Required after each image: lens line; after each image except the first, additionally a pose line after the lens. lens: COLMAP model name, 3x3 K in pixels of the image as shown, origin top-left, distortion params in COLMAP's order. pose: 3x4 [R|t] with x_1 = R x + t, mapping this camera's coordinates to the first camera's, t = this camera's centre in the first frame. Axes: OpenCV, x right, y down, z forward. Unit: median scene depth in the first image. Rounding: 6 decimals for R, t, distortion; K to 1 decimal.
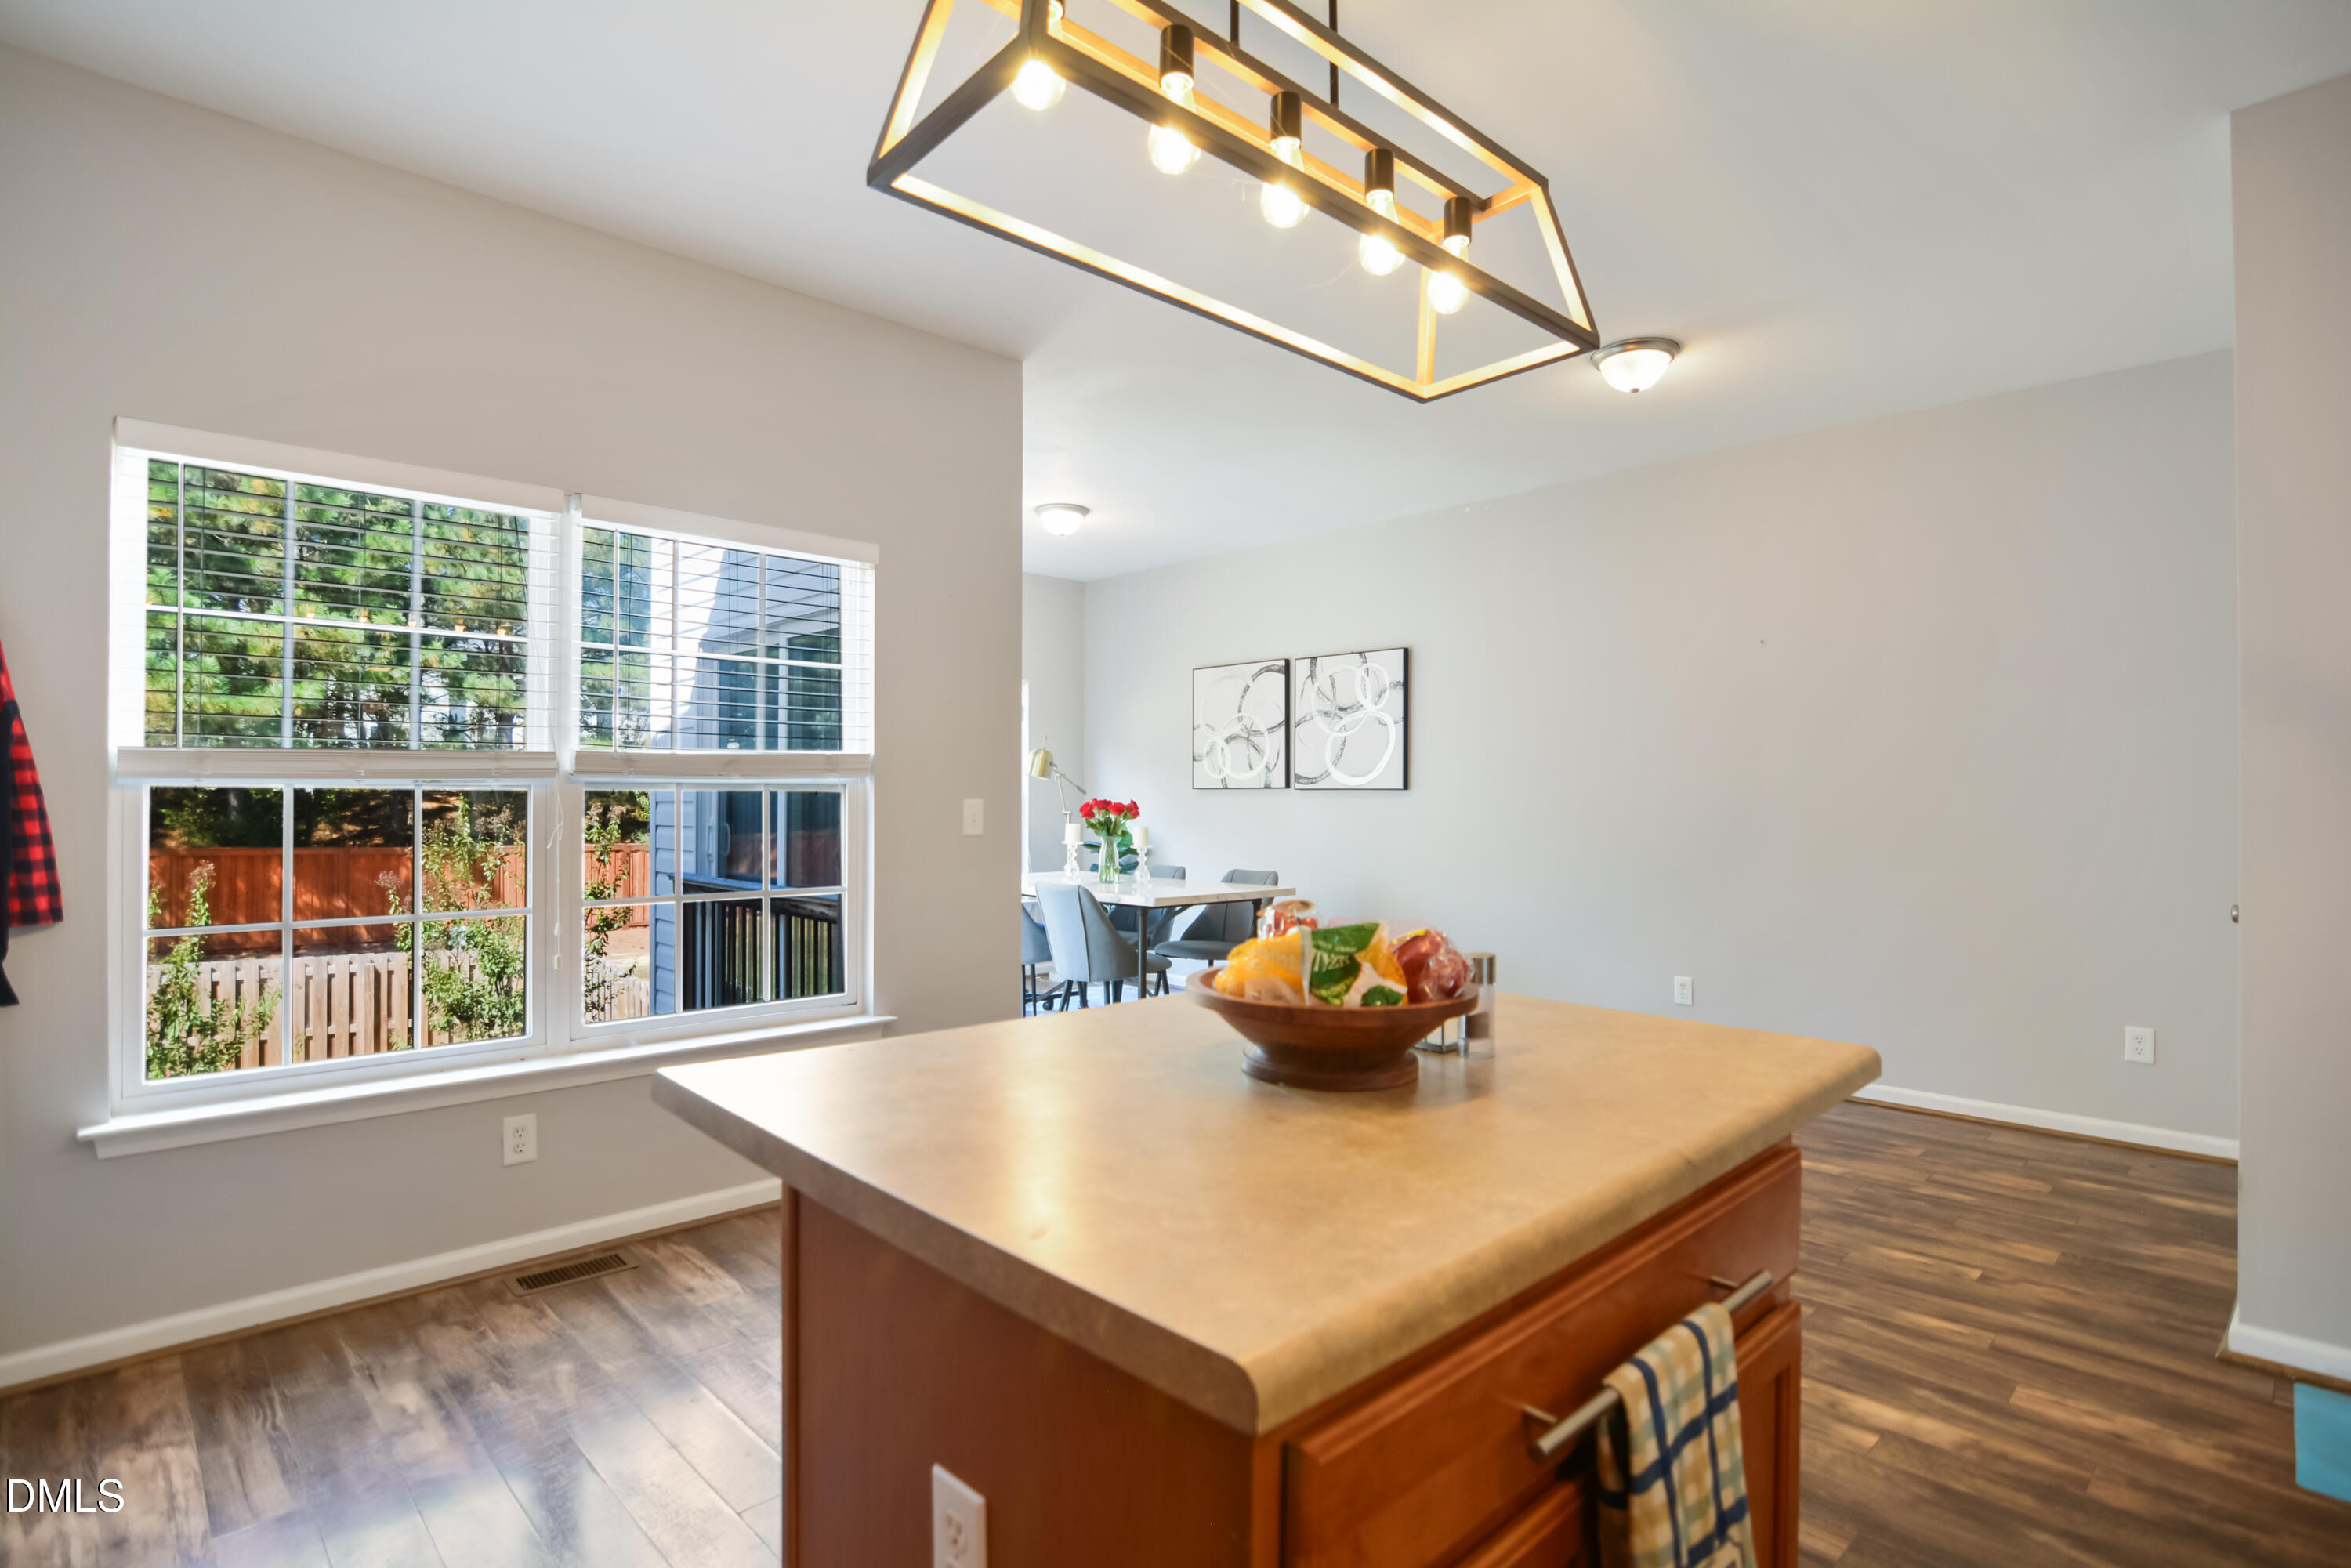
lens RADIAL K [[1166.3, 0, 1168.1], [0, 1166.3, 794.1], [0, 0, 1]] dist [-0.019209, 0.001353]
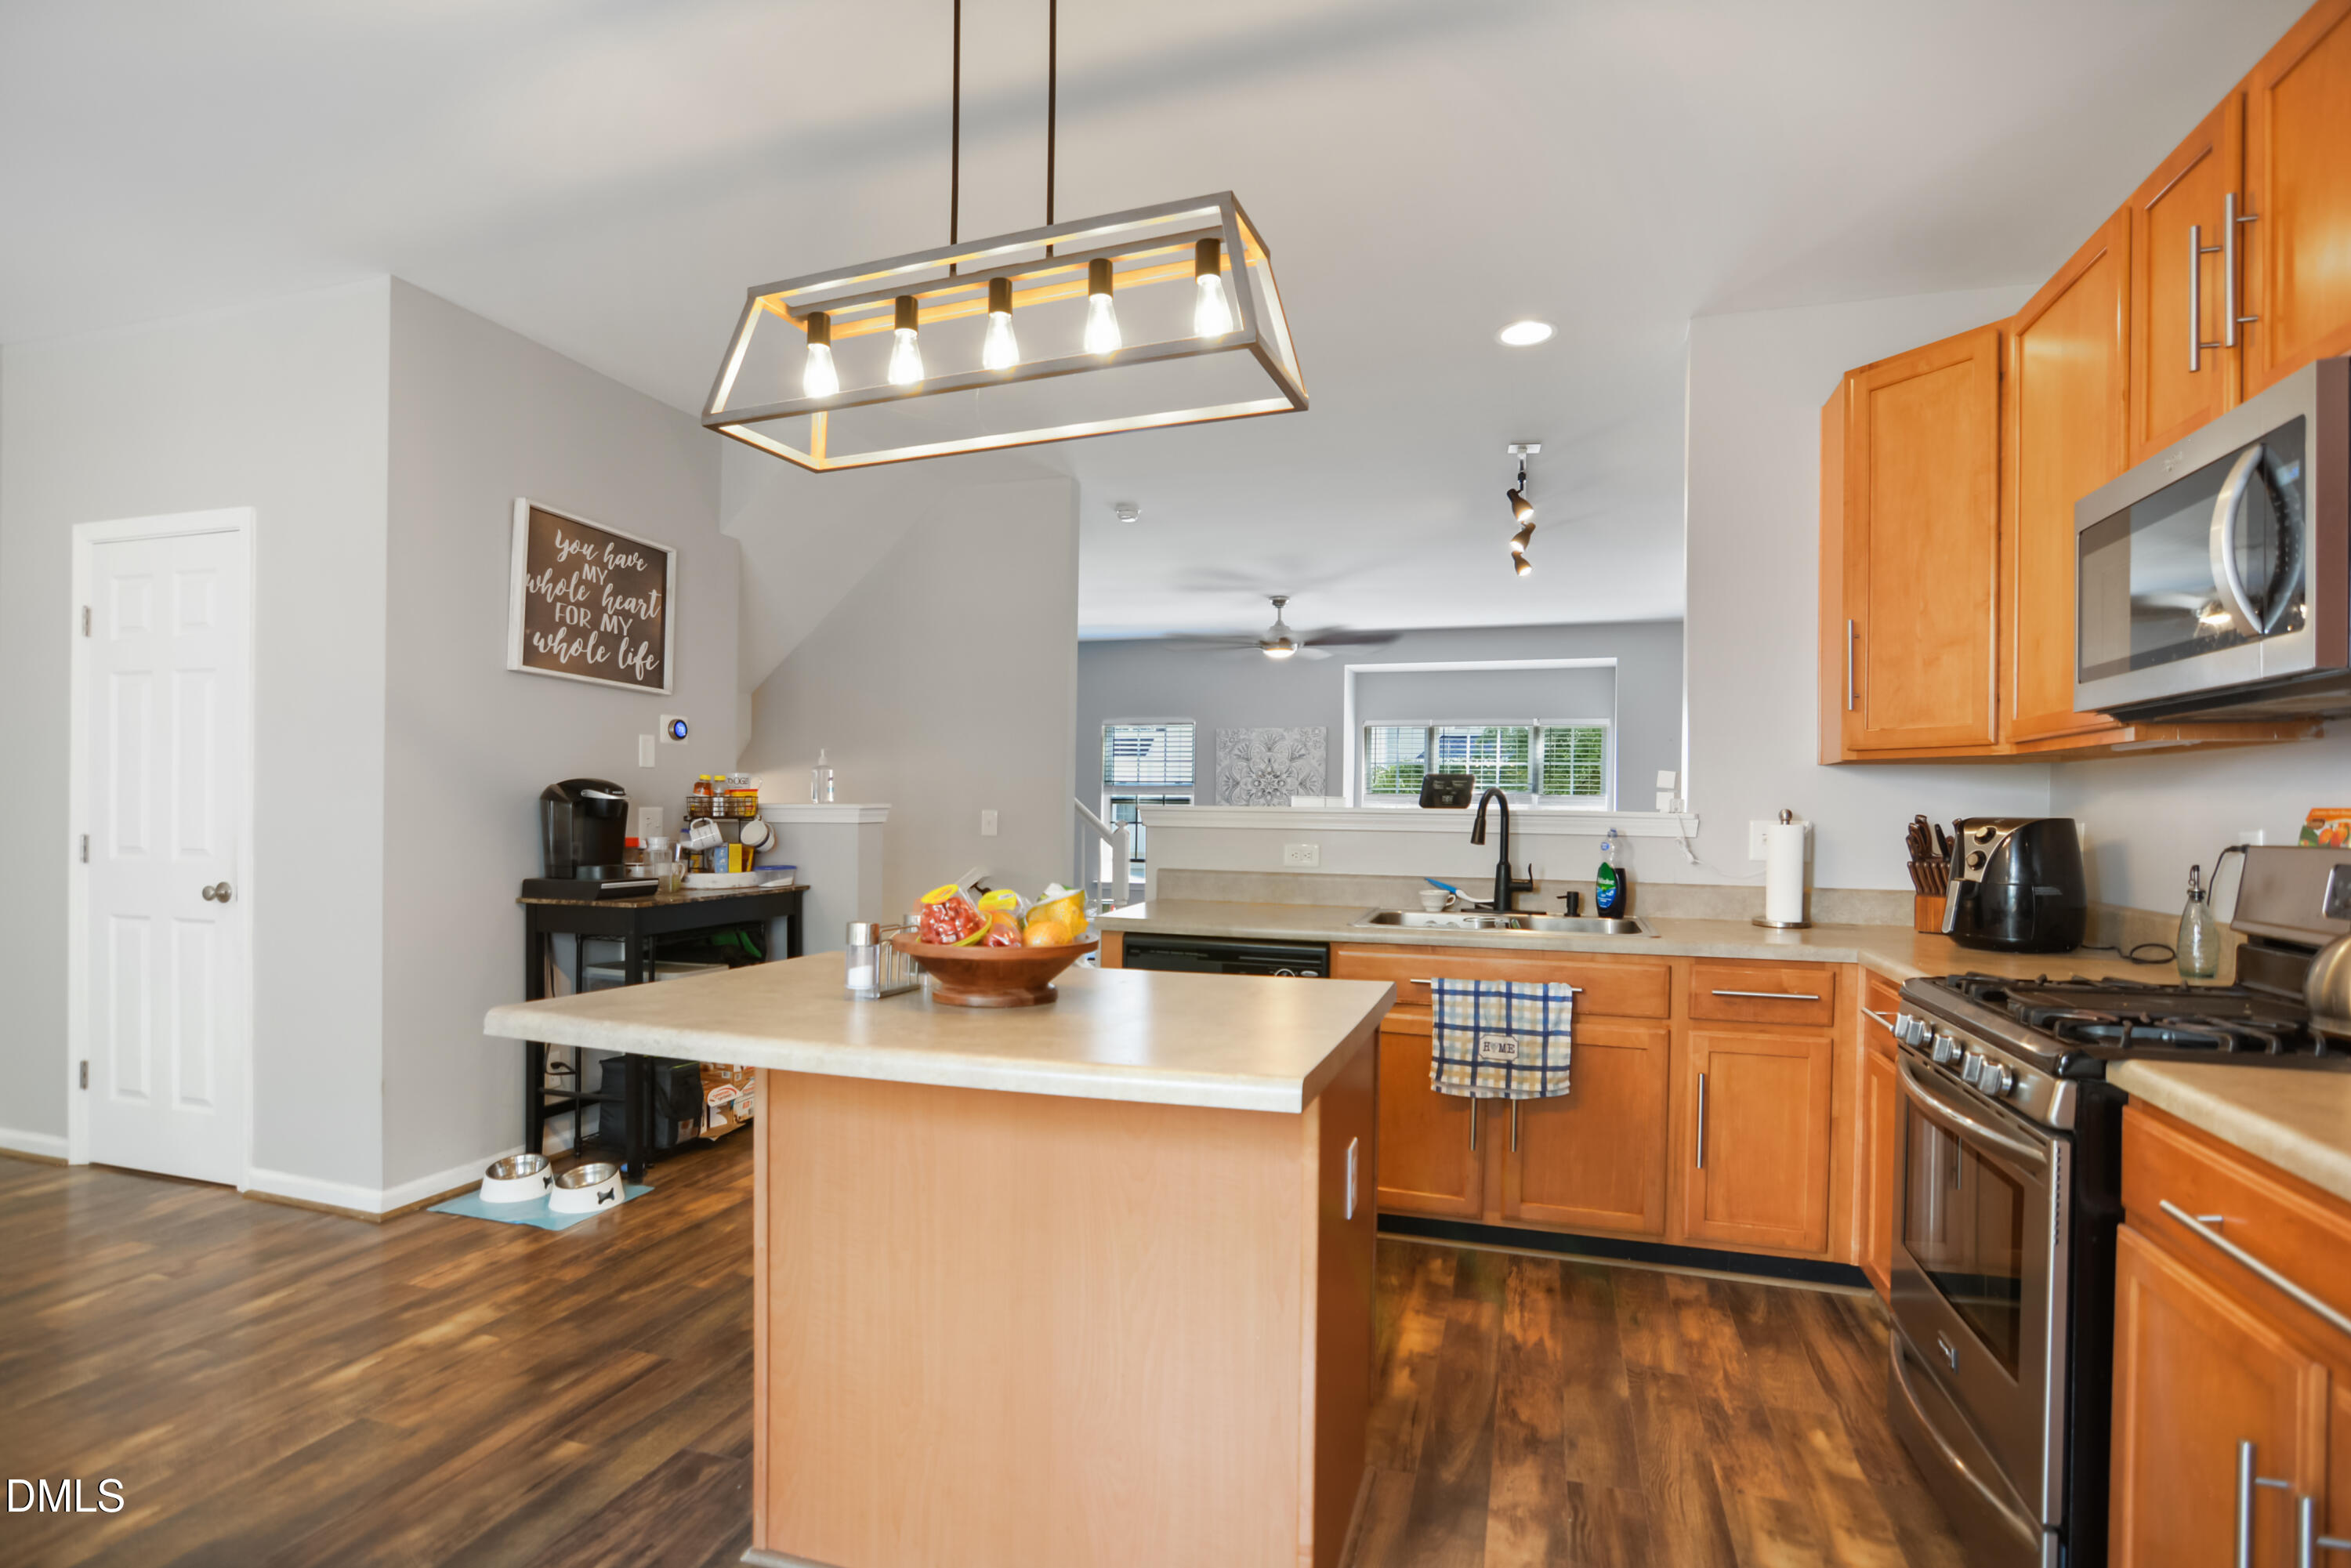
lens RADIAL K [[1166.3, 0, 1168.1], [0, 1166.3, 794.1], [0, 0, 1]] dist [-0.019209, 0.001353]
pose [[-0.475016, 0.002419, 0.879974, -0.699036], [-0.011920, 0.999887, -0.009183, 0.004936], [-0.879896, -0.014851, -0.474933, 0.874268]]
